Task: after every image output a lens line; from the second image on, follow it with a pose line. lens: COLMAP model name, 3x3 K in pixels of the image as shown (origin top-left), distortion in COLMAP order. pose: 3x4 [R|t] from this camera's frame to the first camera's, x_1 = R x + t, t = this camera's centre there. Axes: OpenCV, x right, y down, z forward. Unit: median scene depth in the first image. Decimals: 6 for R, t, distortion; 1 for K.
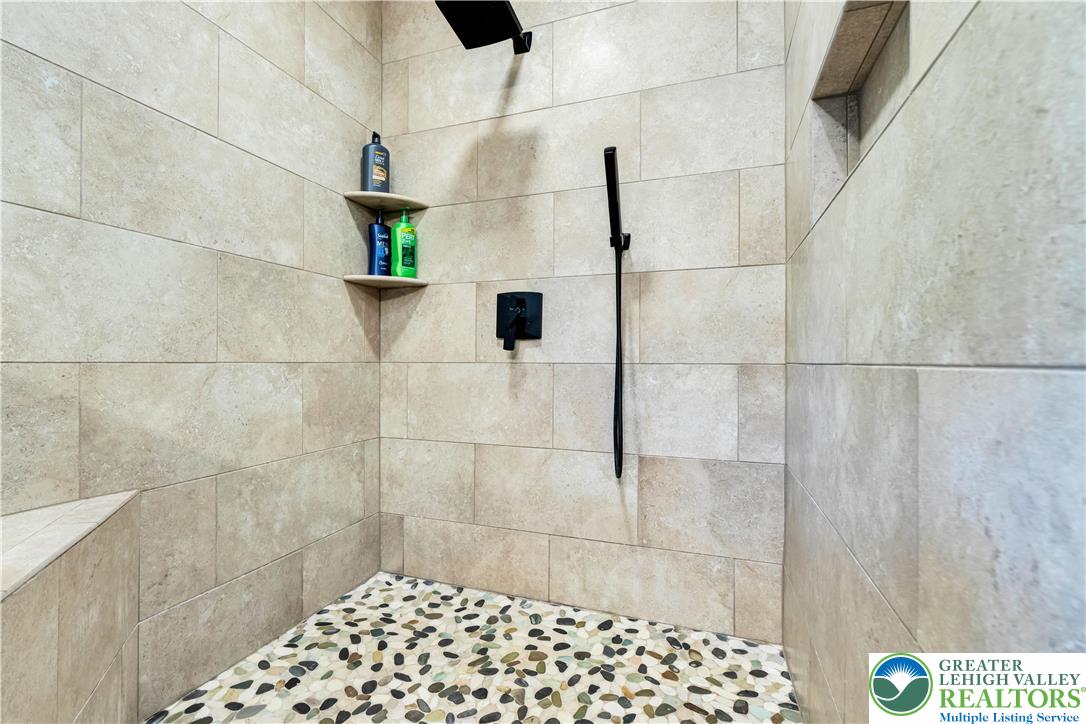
lens RADIAL K [[450.2, 0, 555.7], [0, 450.2, 354.3], [0, 0, 1]] dist [-0.001588, -0.000535]
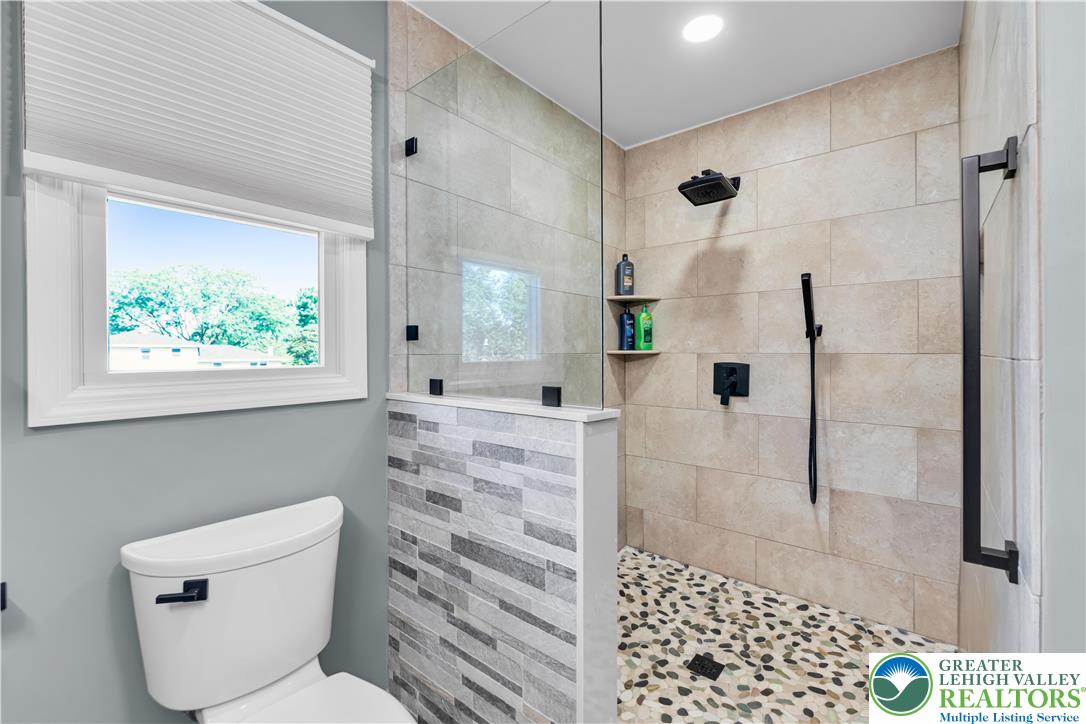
lens RADIAL K [[450.2, 0, 555.7], [0, 450.2, 354.3], [0, 0, 1]] dist [-0.001588, -0.000535]
pose [[0.934773, -0.010036, -0.355103, -0.101164], [0.021031, 0.999411, 0.027115, -0.230320], [0.354621, -0.032814, 0.934434, -0.538826]]
